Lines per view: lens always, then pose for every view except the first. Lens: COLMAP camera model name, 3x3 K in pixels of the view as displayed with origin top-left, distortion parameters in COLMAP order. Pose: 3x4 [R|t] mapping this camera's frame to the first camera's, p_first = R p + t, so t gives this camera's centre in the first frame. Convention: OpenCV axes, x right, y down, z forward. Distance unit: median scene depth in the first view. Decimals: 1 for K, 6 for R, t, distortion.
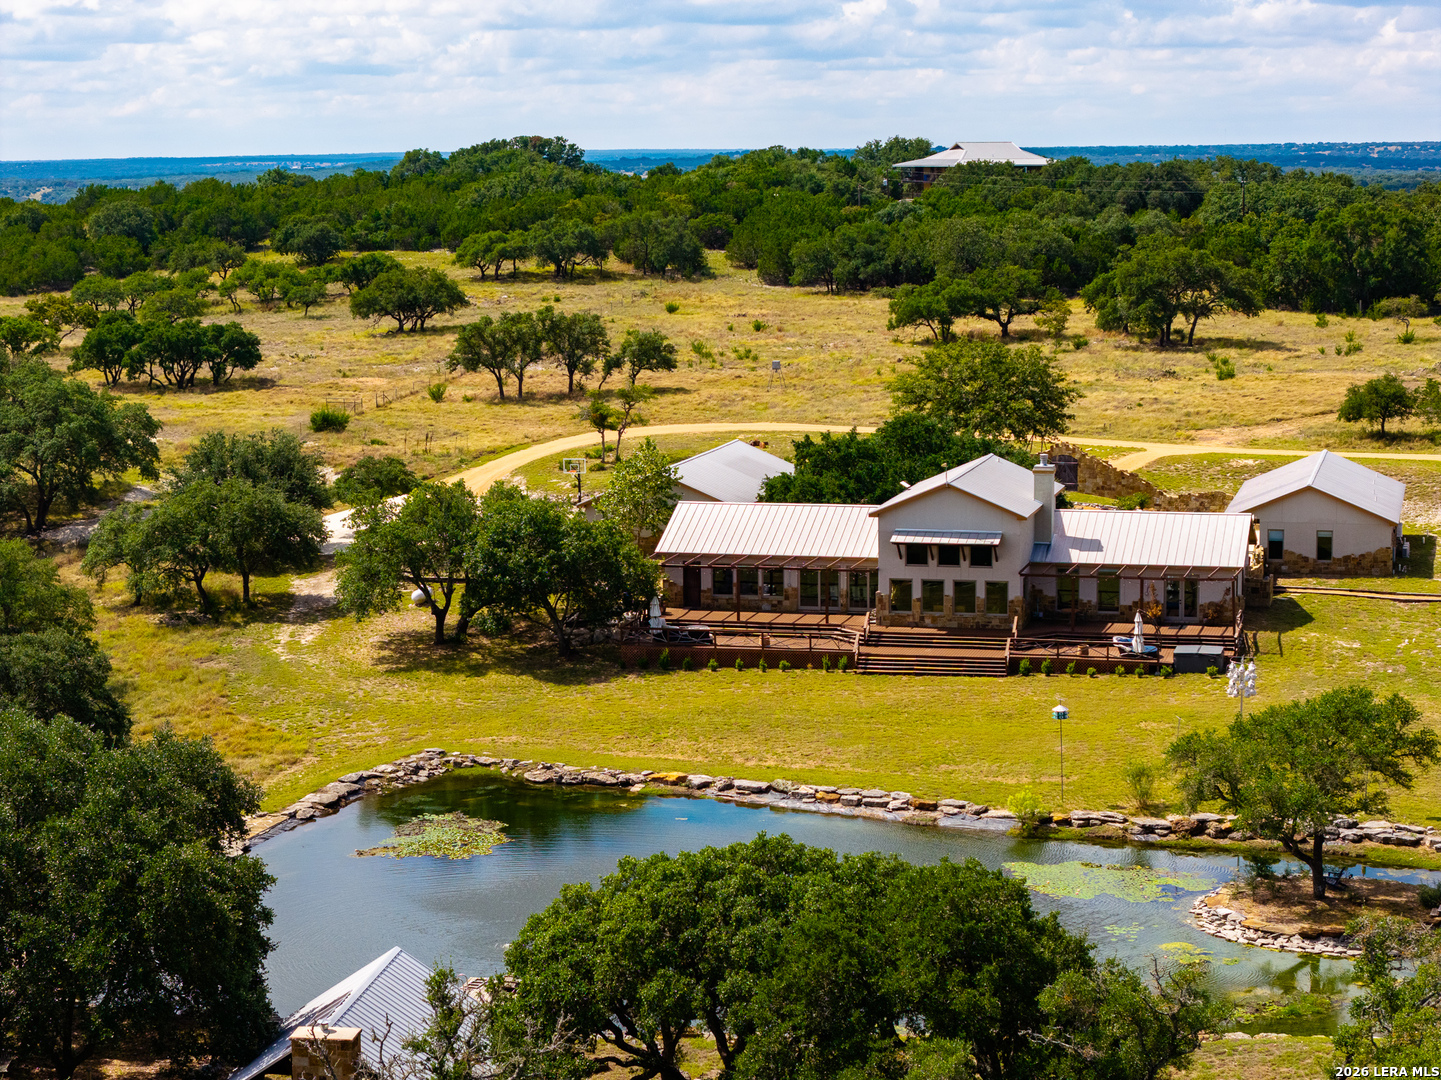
lens RADIAL K [[2906.6, 0, 720.5], [0, 2906.6, 540.0], [0, 0, 1]] dist [-0.209206, 0.323654]
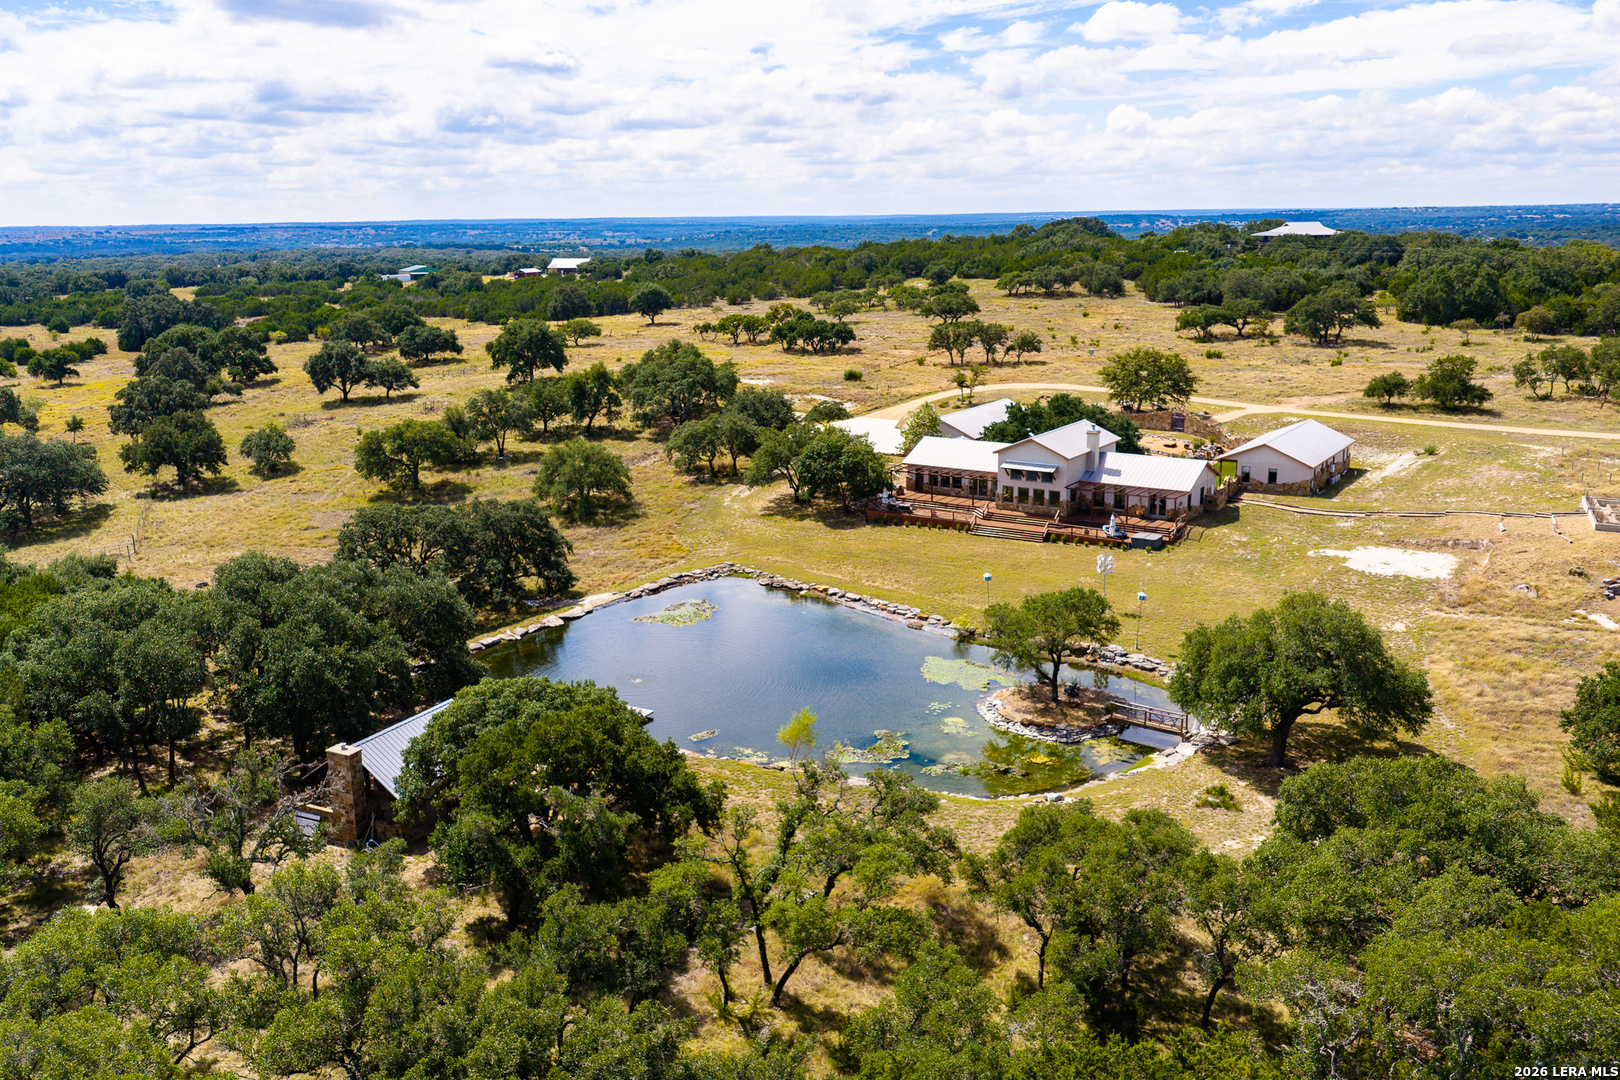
lens RADIAL K [[1342.7, 0, 810.0], [0, 1342.7, 540.0], [0, 0, 1]] dist [-0.005688, -0.009775]
pose [[0.945192, 0.073997, -0.318020, 0.212475], [-0.039219, 0.992659, 0.114411, -0.045753], [0.324151, -0.095668, 0.941156, 0.095556]]
